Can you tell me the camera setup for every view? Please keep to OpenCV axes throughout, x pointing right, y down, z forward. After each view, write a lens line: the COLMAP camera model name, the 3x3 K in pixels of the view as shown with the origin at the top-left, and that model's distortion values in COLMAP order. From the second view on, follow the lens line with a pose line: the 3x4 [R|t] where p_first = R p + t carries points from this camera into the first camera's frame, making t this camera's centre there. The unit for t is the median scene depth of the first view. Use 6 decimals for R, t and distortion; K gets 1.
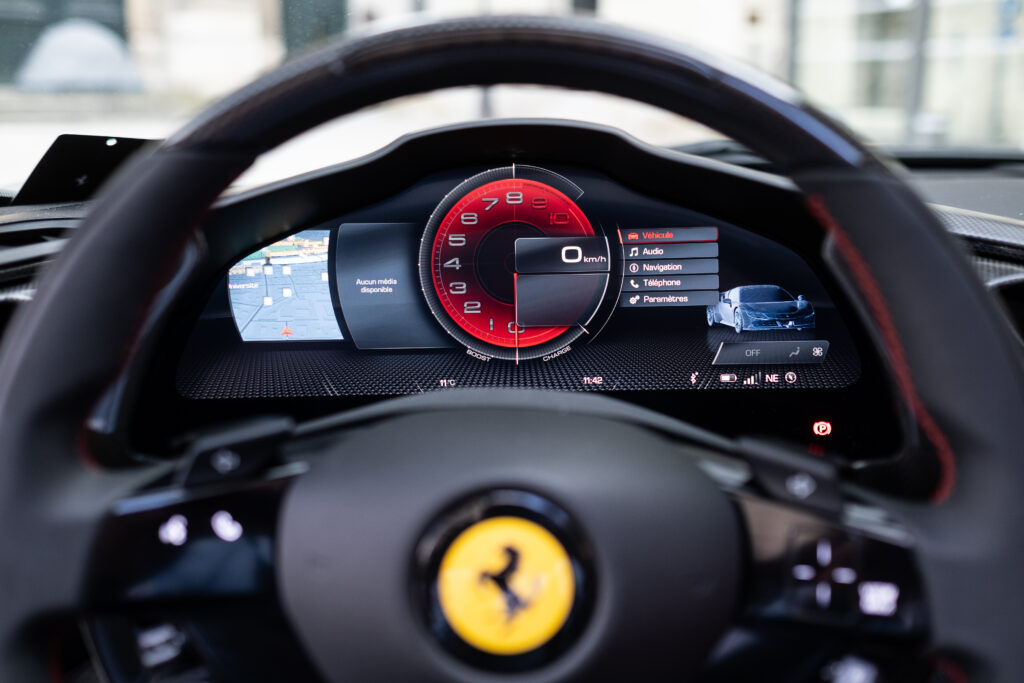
lens RADIAL K [[1039.9, 0, 516.4], [0, 1039.9, 332.7], [0, 0, 1]] dist [-0.044069, 0.000000]
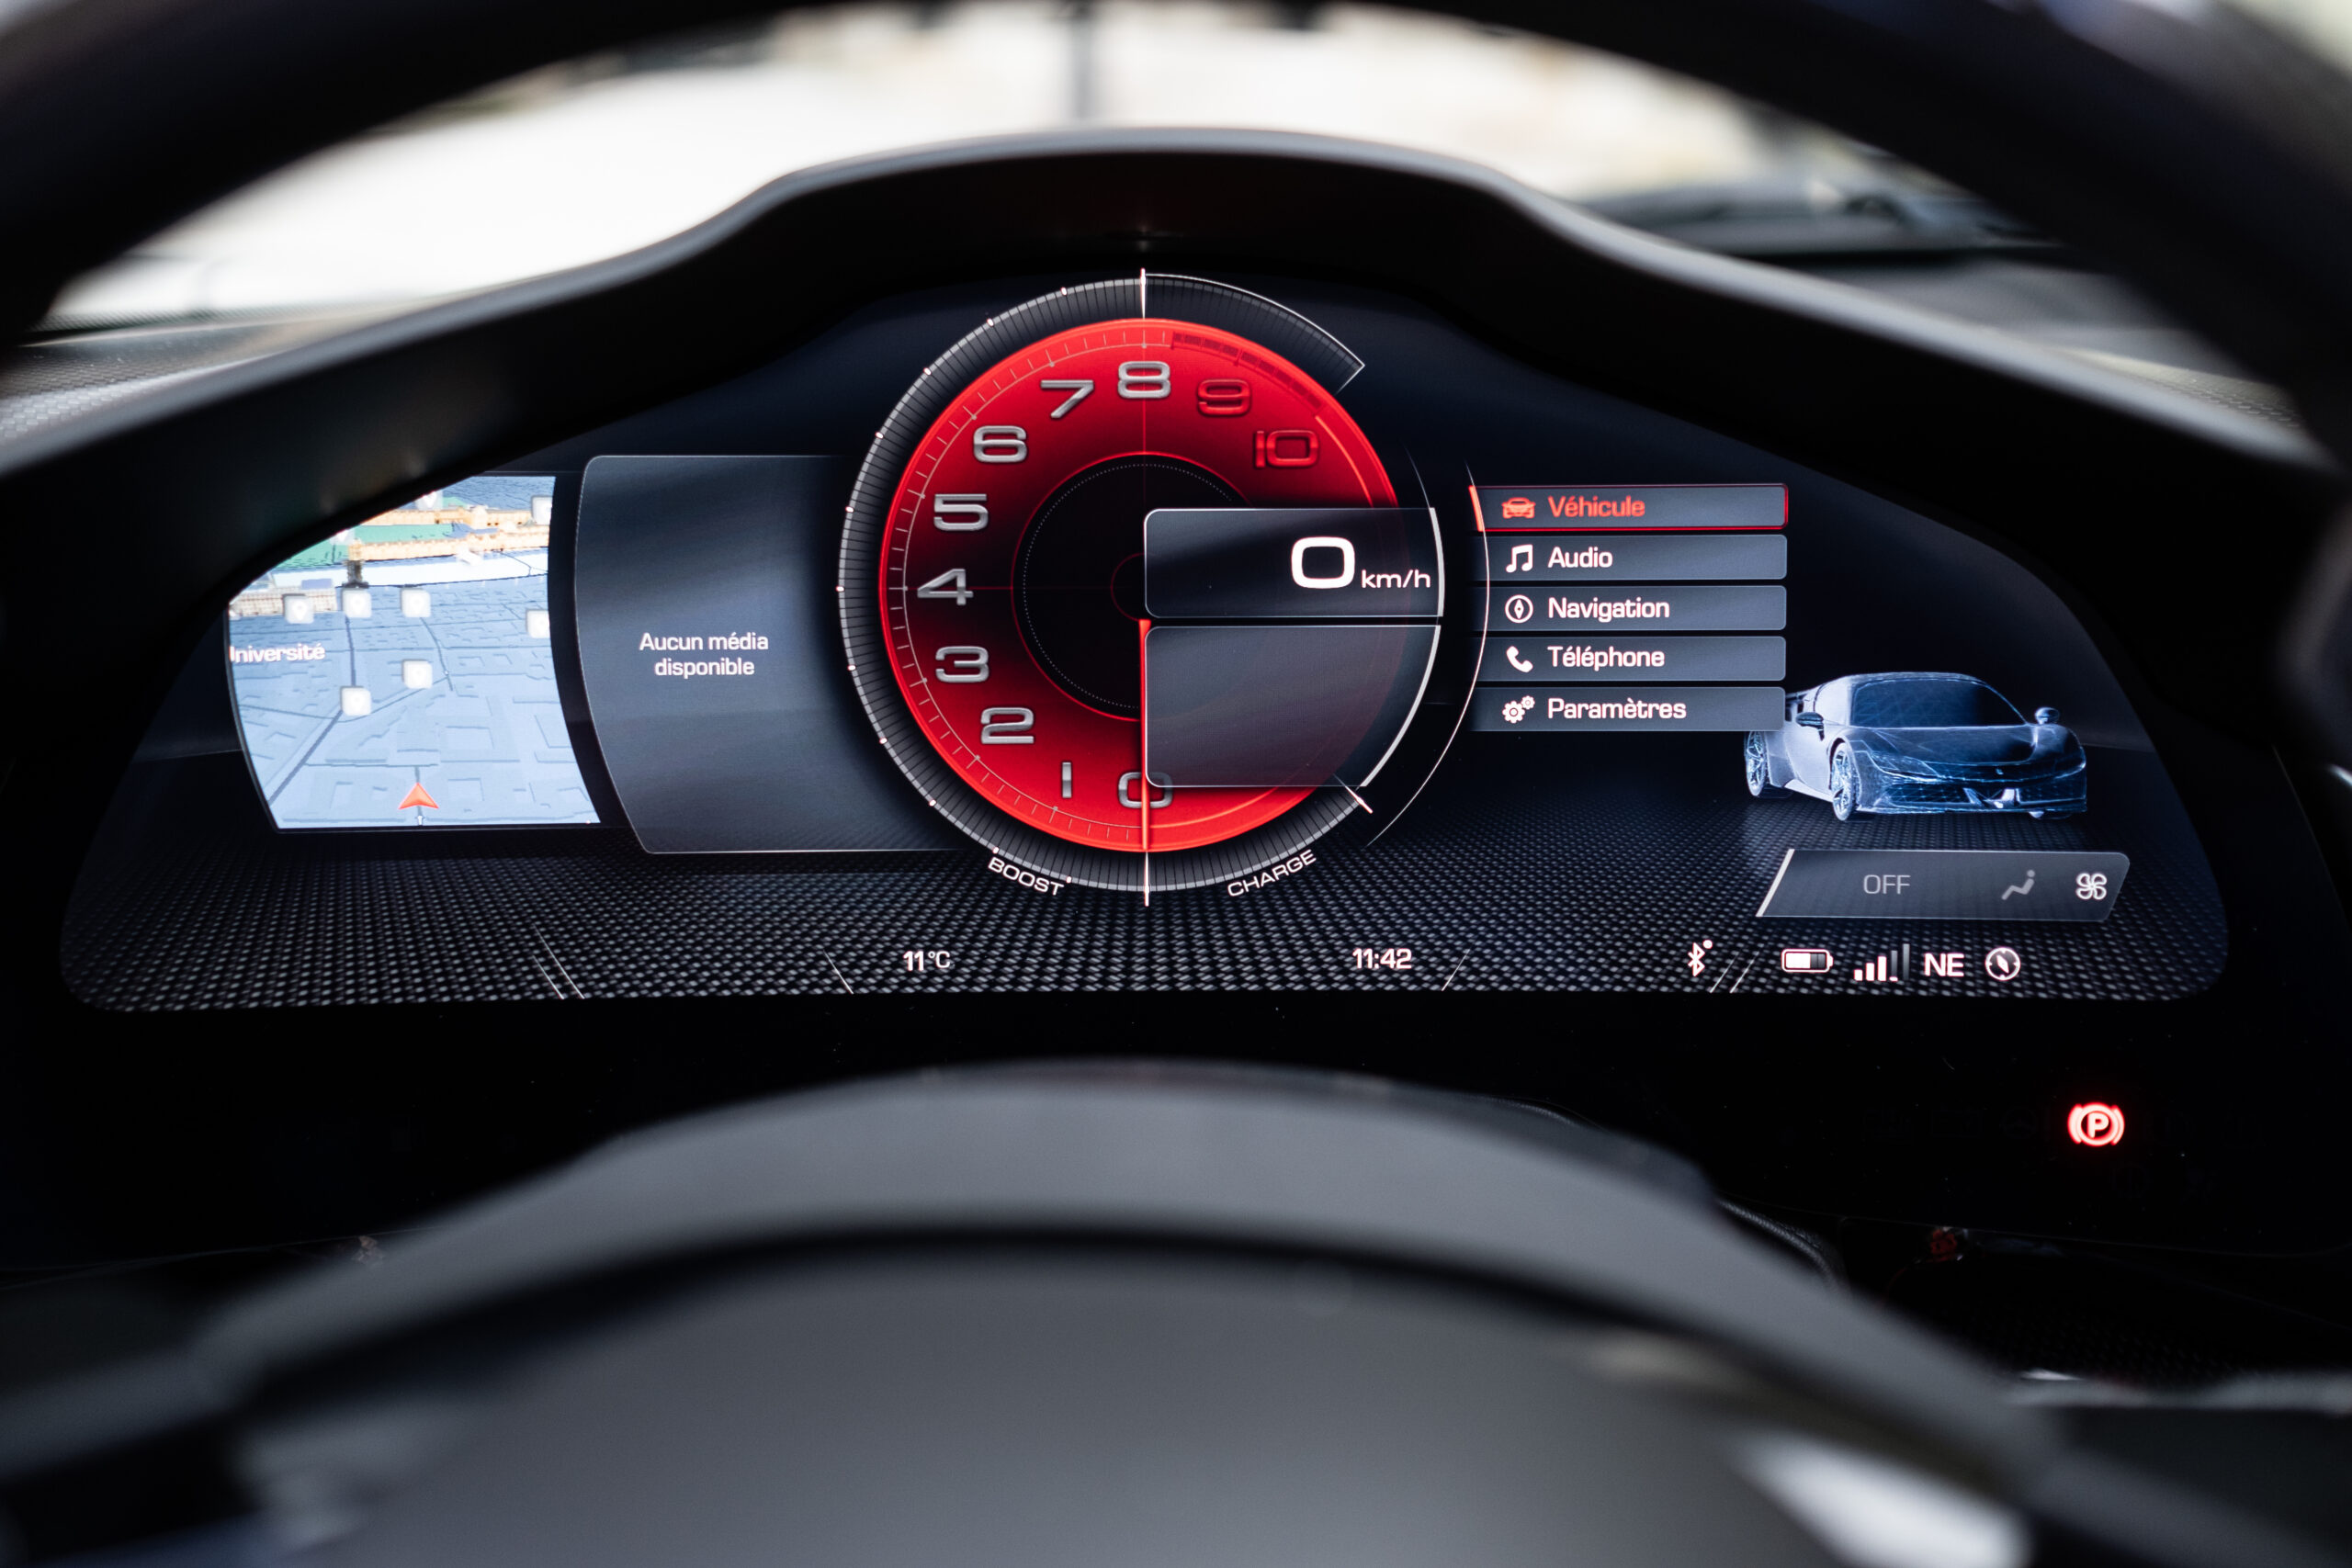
lens RADIAL K [[2388.4, 0, 1178.9], [0, 2388.4, 782.3], [0, 0, 1]] dist [-0.044069, 0.000000]
pose [[0.999749, 0.012097, 0.018839, -0.003549], [-0.013360, 0.997569, 0.068399, -0.058155], [-0.017966, -0.068633, 0.997480, 0.273070]]
